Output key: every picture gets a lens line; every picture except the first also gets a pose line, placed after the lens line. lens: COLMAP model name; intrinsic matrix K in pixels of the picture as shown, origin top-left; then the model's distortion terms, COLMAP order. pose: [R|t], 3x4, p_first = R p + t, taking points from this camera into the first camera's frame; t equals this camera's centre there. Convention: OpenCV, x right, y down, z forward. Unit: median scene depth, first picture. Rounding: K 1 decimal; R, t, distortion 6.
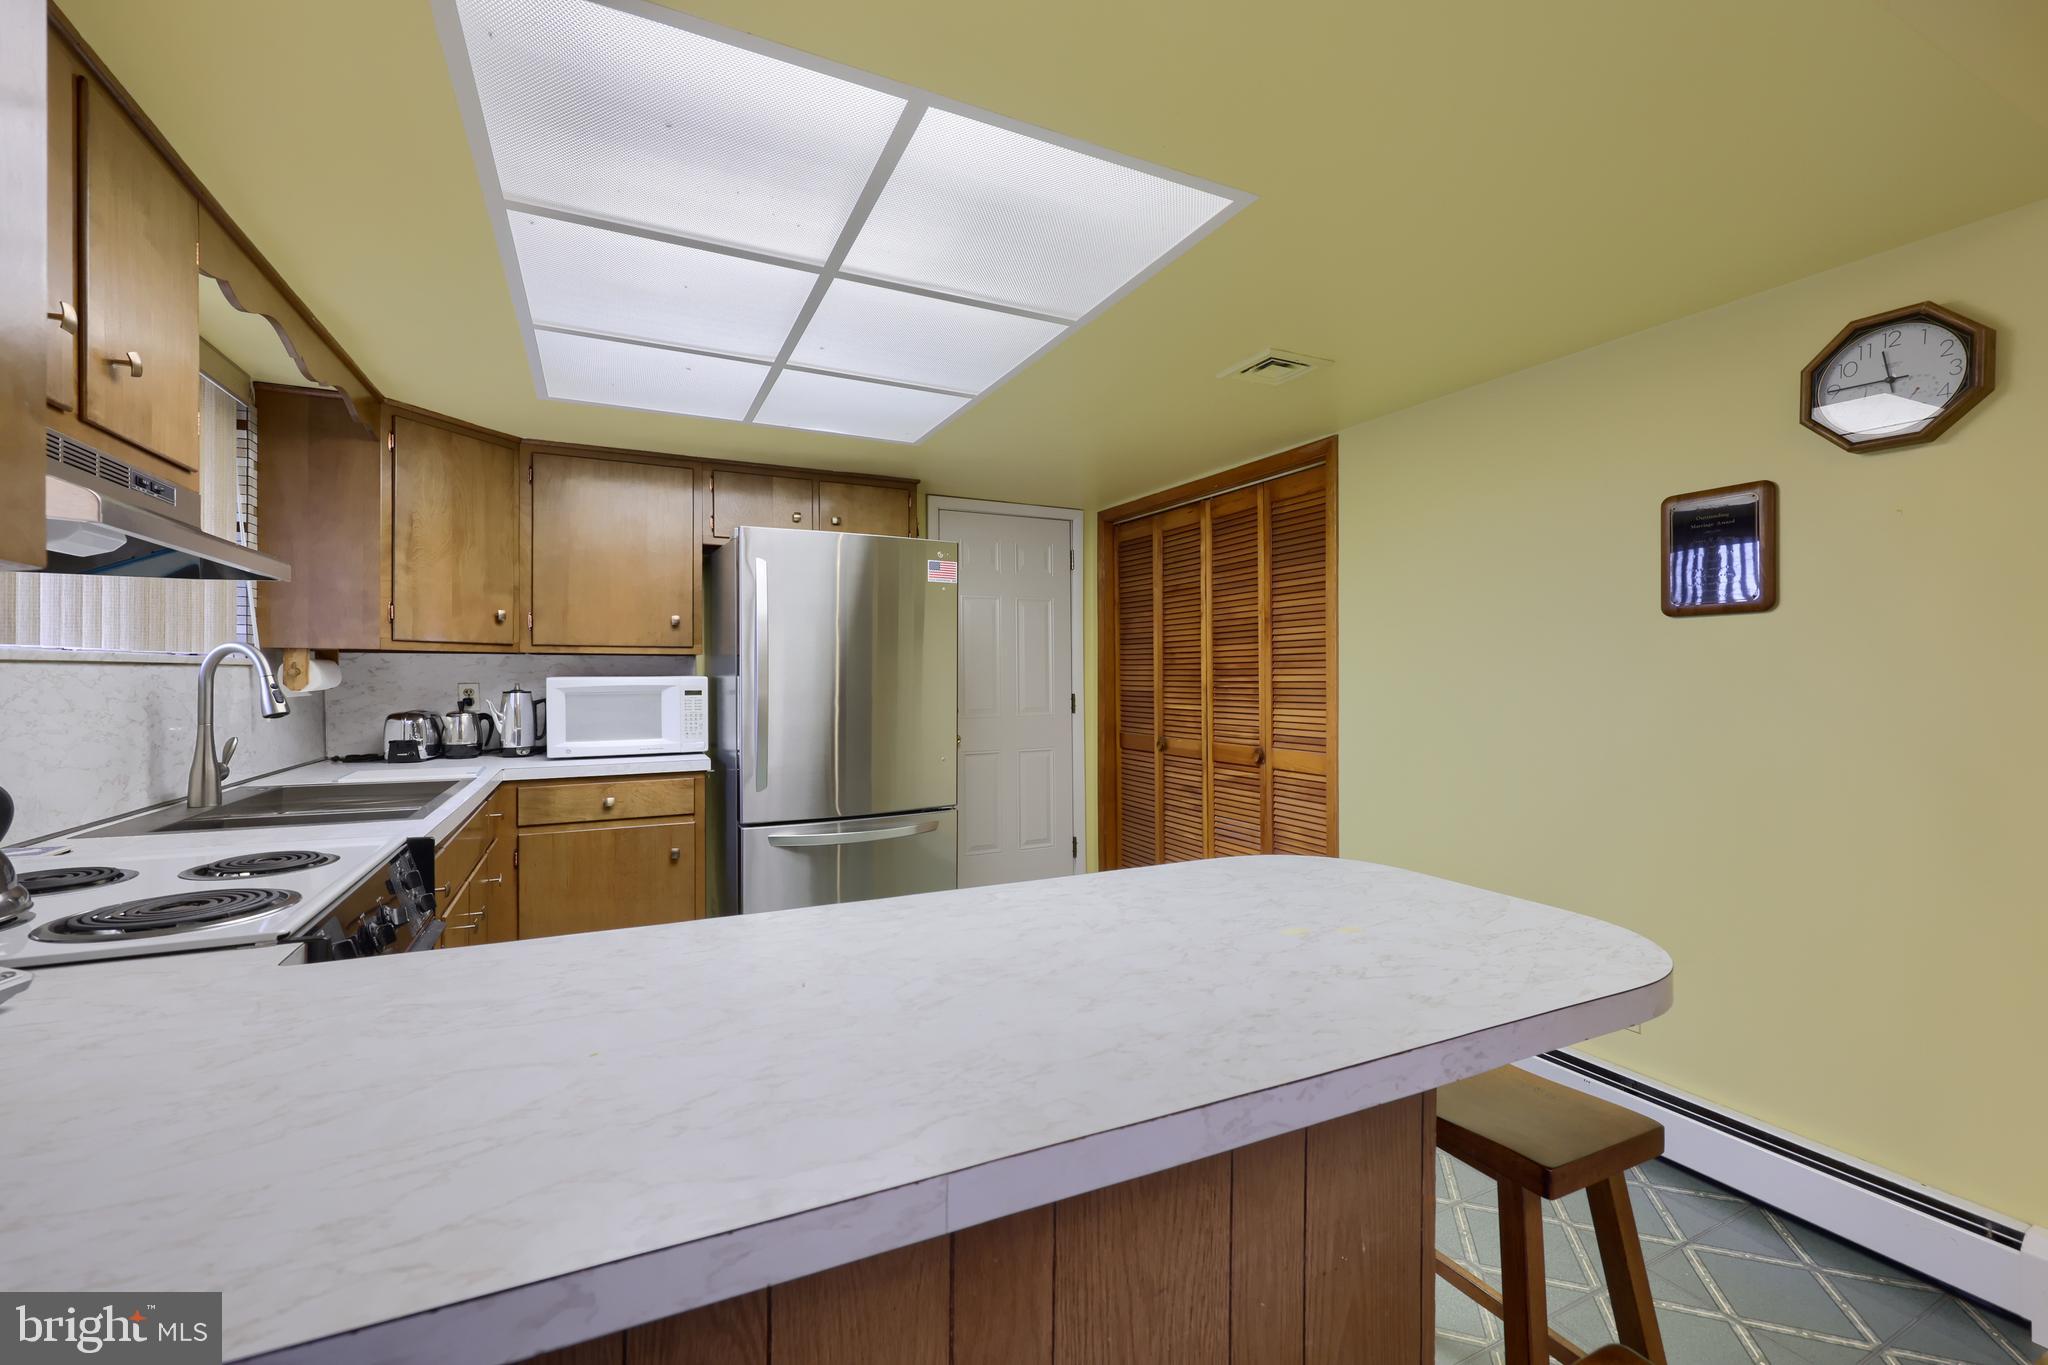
lens RADIAL K [[834.0, 0, 1034.3], [0, 834.0, 682.3], [0, 0, 1]] dist [0.004554, -0.000183]
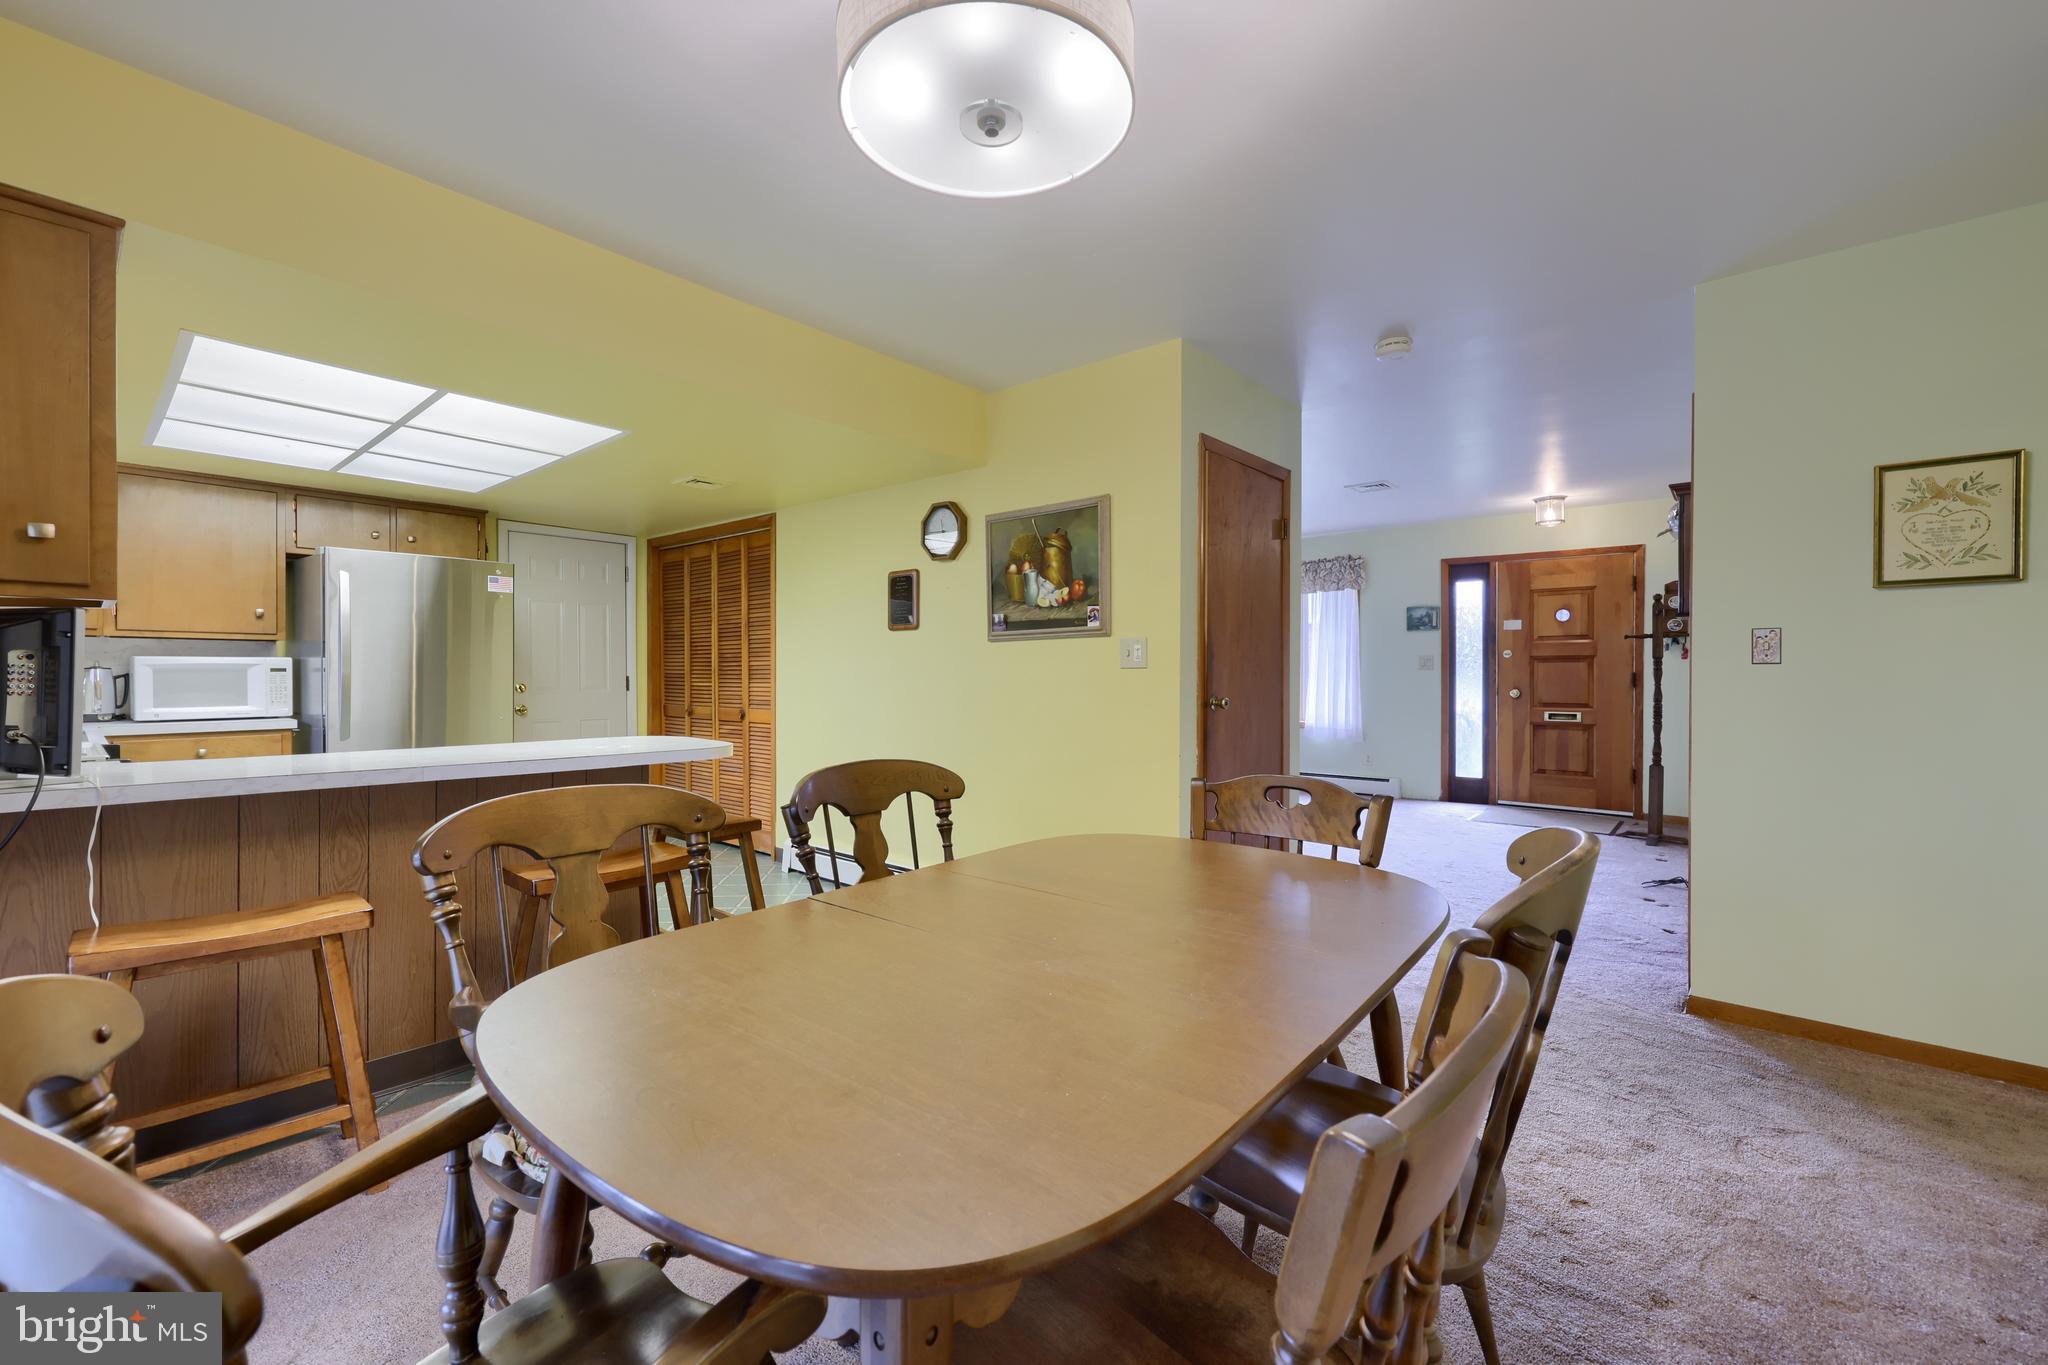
lens RADIAL K [[834.0, 0, 995.5], [0, 834.0, 684.3], [0, 0, 1]] dist [0.004554, -0.000183]
pose [[0.935500, 0.000923, 0.353324, 0.169950], [-0.002364, 0.999991, 0.003646, 0.027643], [-0.353318, -0.004246, 0.935494, -0.600485]]
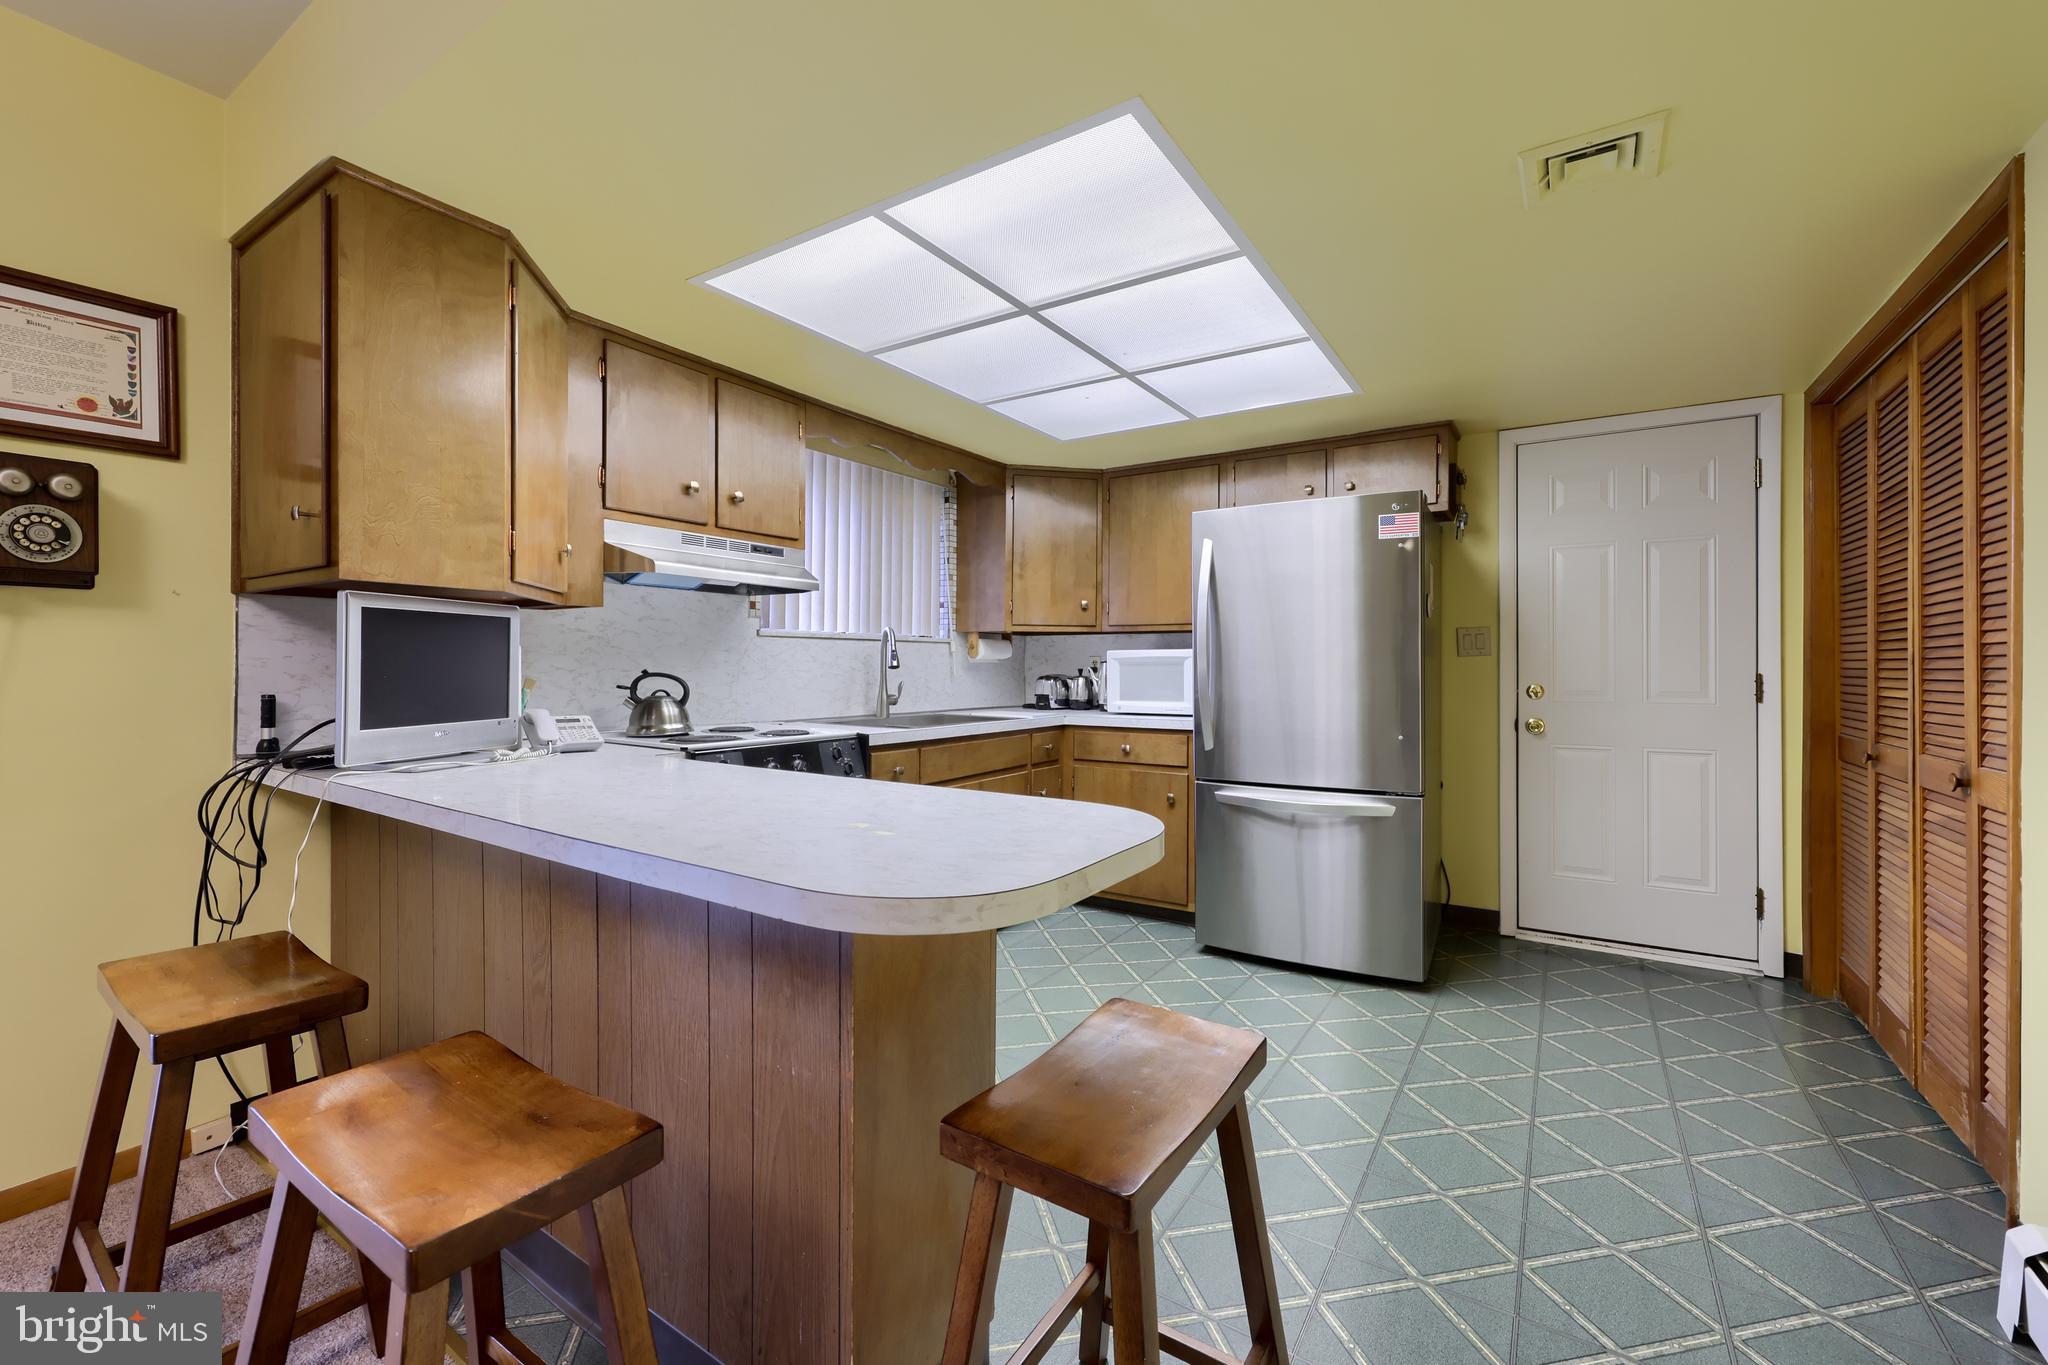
lens RADIAL K [[834.0, 0, 1018.2], [0, 834.0, 663.0], [0, 0, 1]] dist [0.004554, -0.000183]
pose [[0.519040, 0.005045, -0.854735, 0.426182], [-0.007624, 0.999970, 0.001273, 0.012777], [0.854716, 0.005856, 0.519063, 0.193991]]
